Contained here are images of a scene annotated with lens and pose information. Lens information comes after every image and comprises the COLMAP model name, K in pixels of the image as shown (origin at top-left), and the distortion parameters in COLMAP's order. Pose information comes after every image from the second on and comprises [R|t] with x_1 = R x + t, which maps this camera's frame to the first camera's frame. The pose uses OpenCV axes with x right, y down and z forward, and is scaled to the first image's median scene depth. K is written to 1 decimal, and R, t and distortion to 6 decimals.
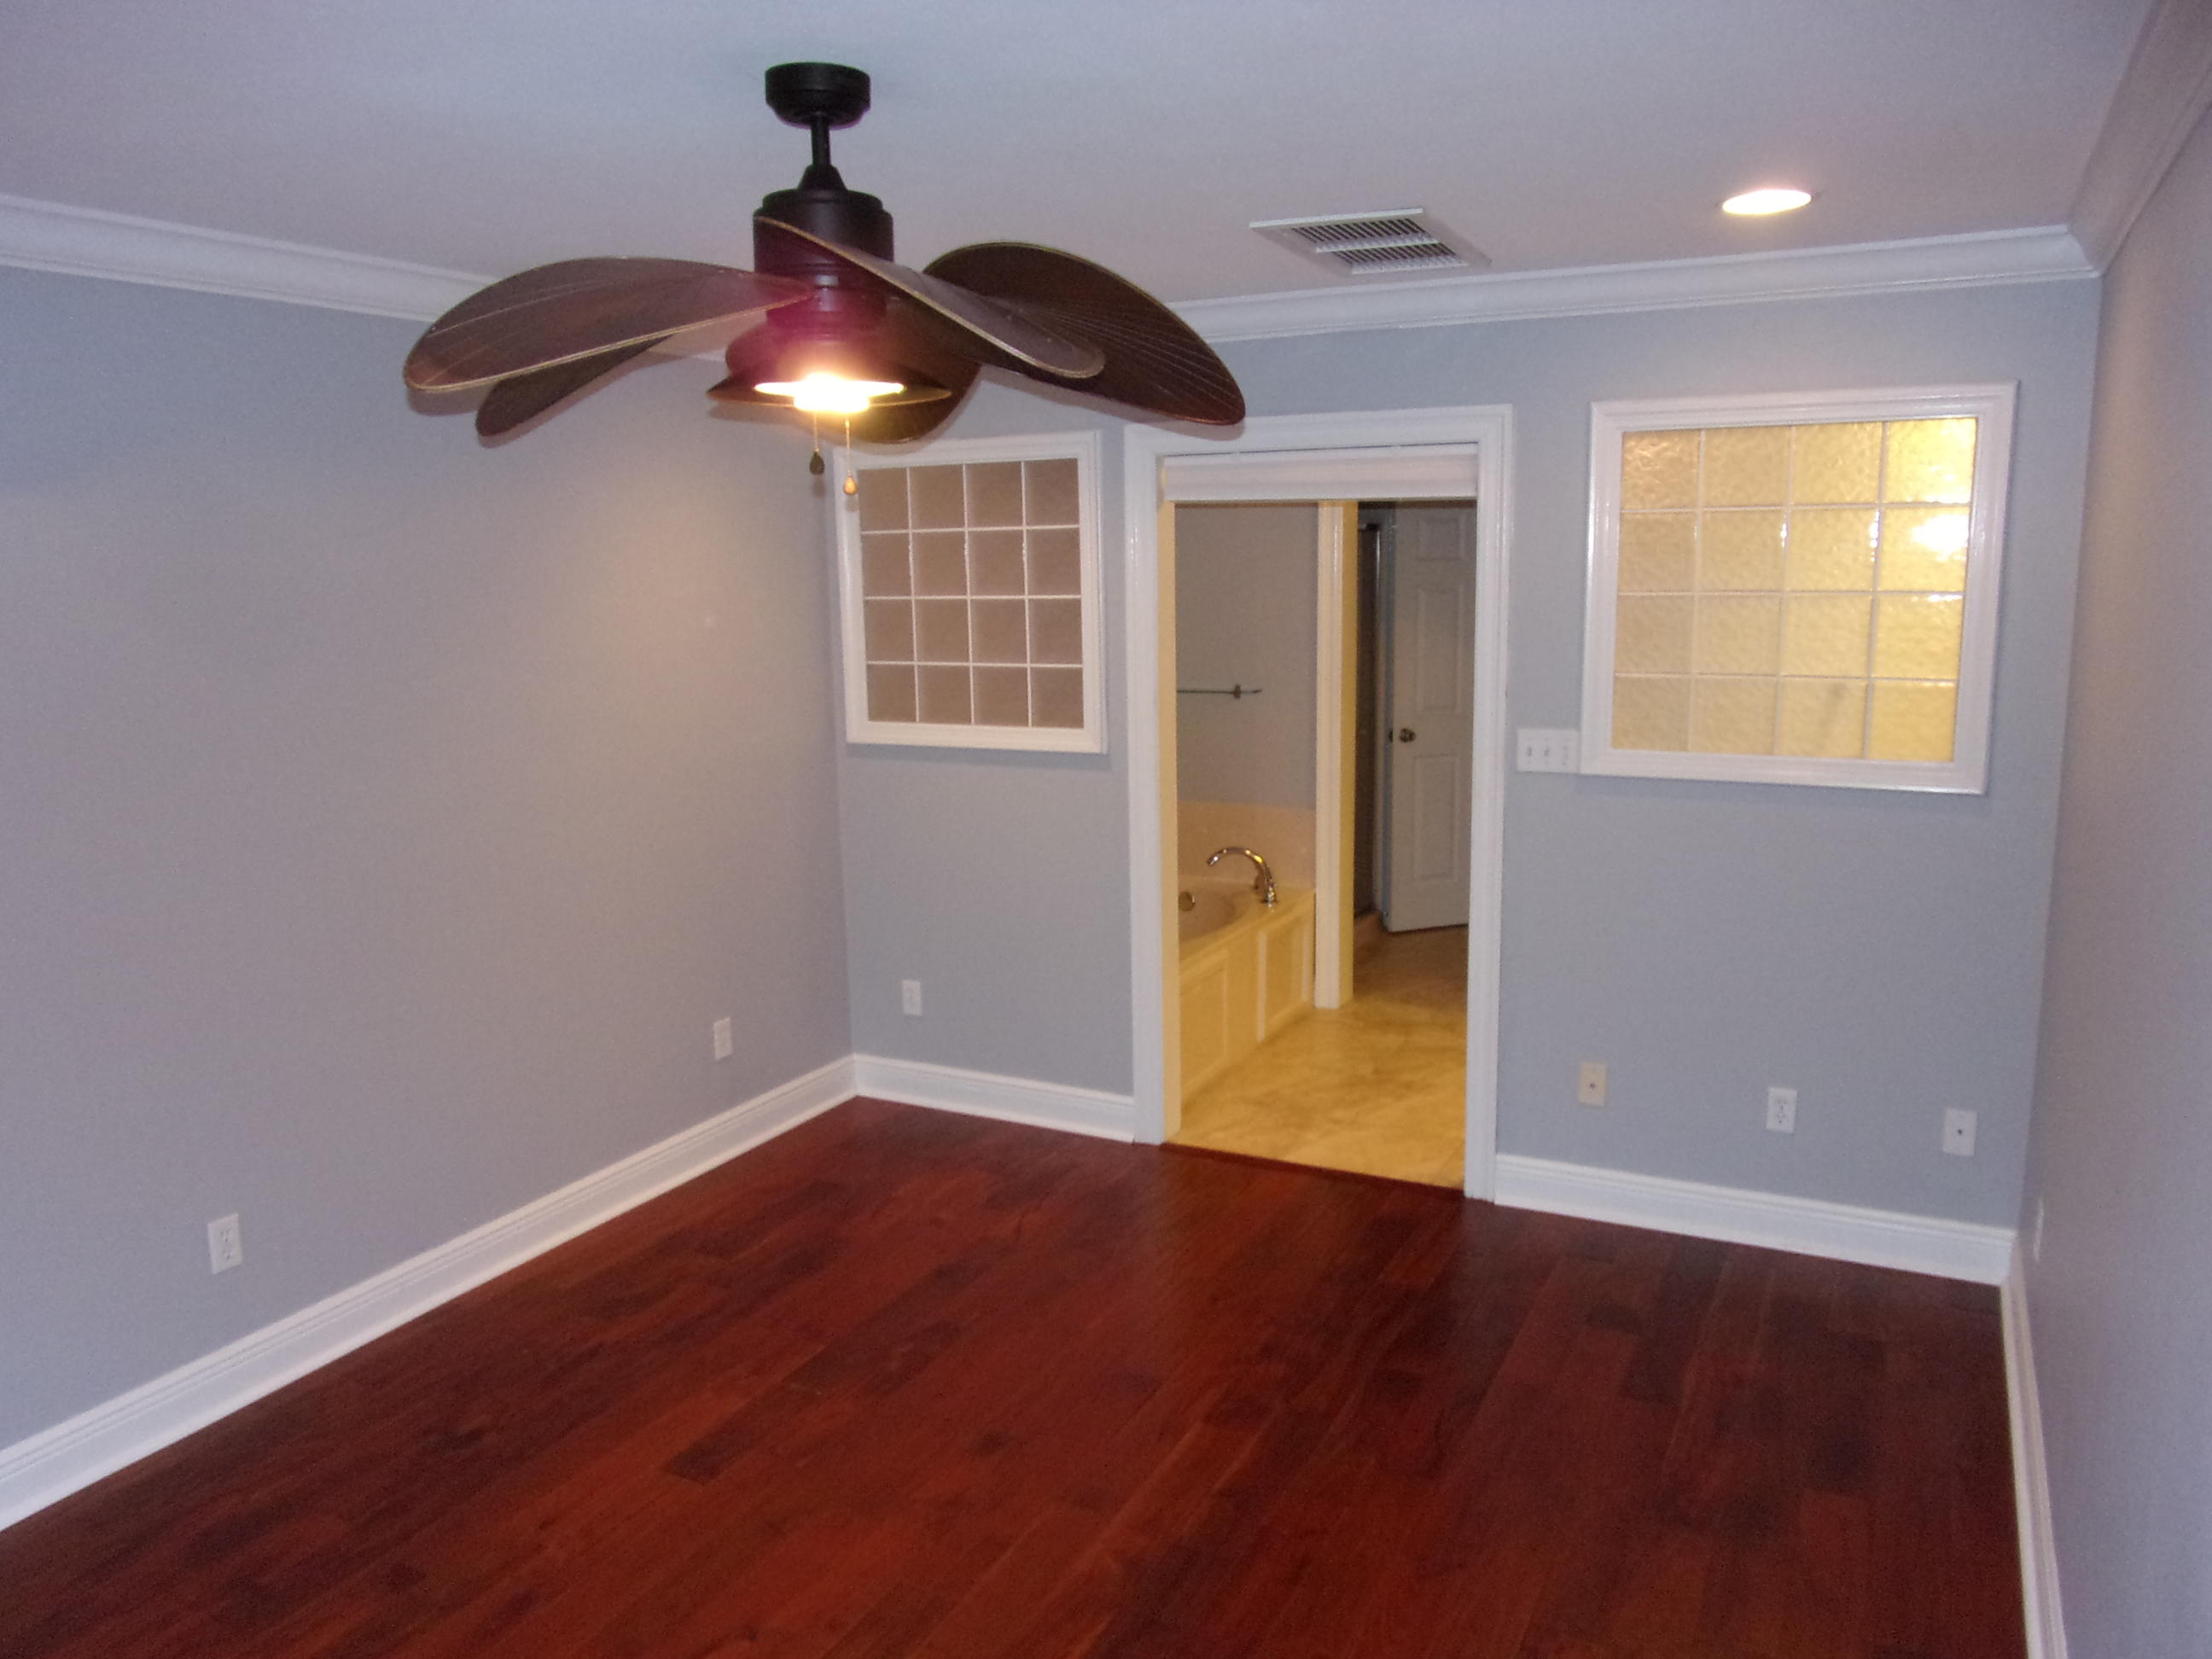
lens RADIAL K [[1595.8, 0, 1107.0], [0, 1595.8, 827.9], [0, 0, 1]] dist [-0.035033, 0.011226]
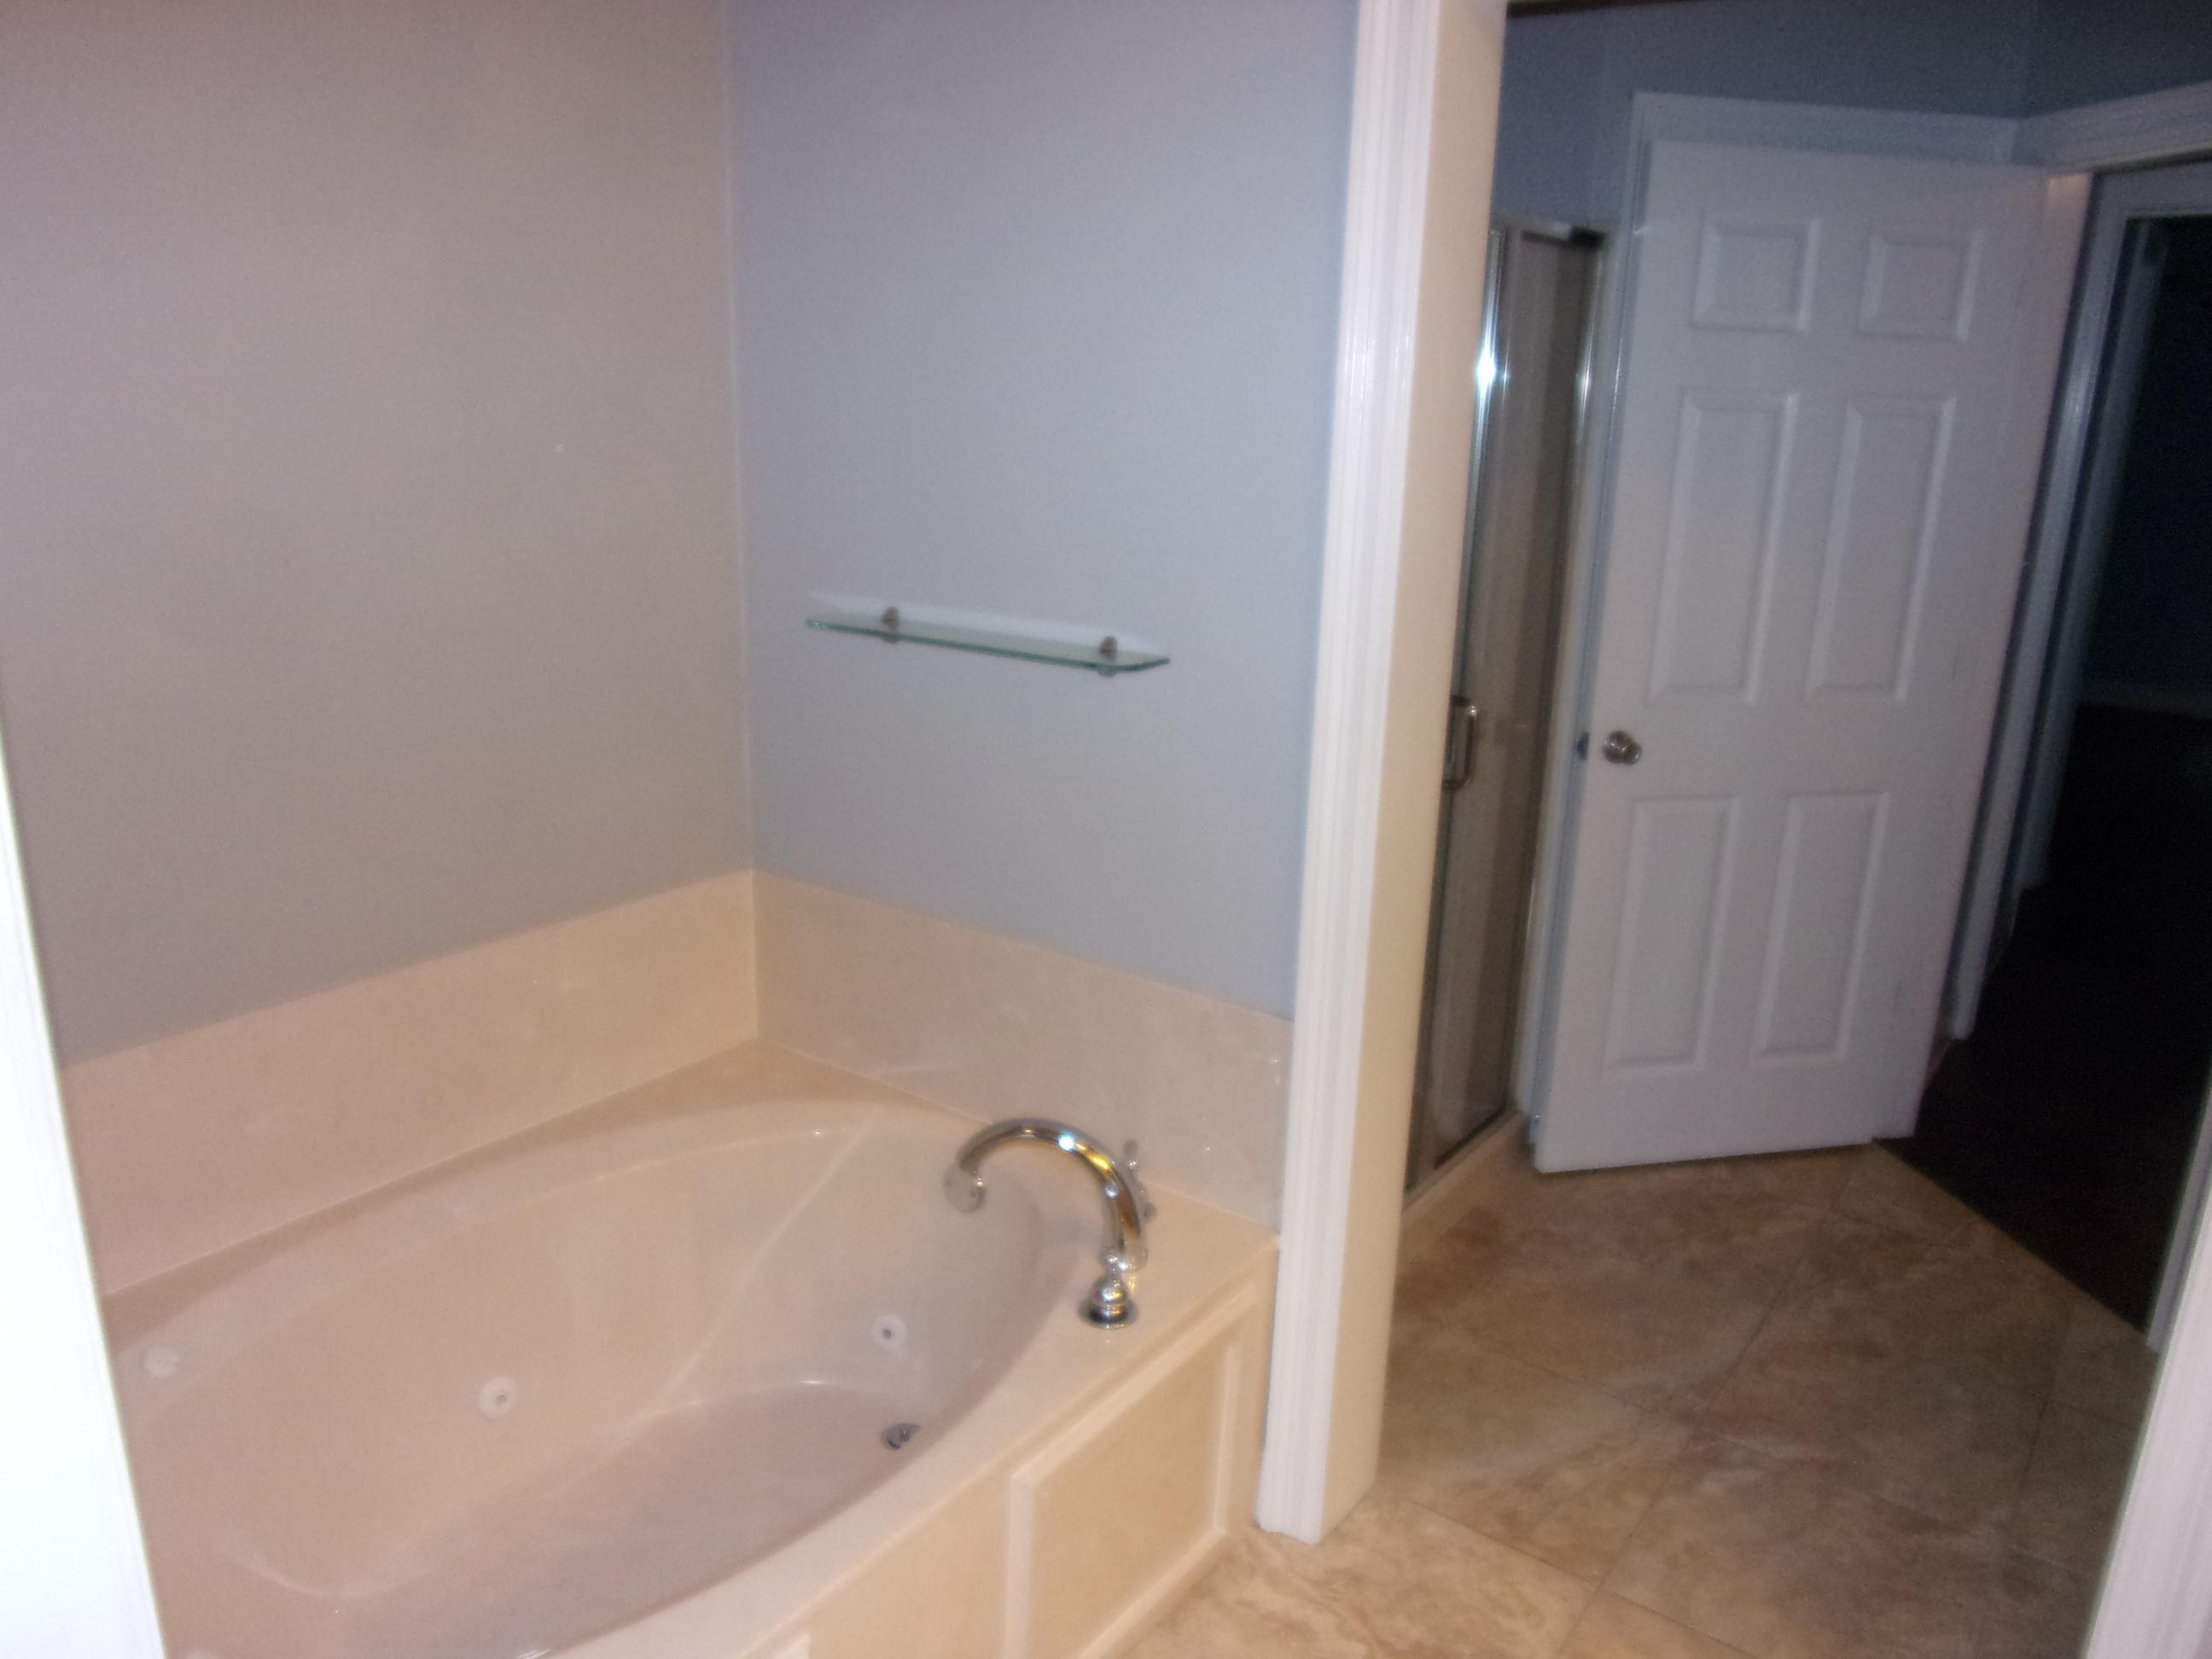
lens RADIAL K [[1595.8, 0, 1096.8], [0, 1595.8, 839.1], [0, 0, 1]] dist [-0.035033, 0.011226]
pose [[0.985645, 0.094620, -0.139825, 0.129874], [-0.080066, 0.991107, 0.106286, -0.082084], [0.148638, -0.093565, 0.984455, 0.645601]]
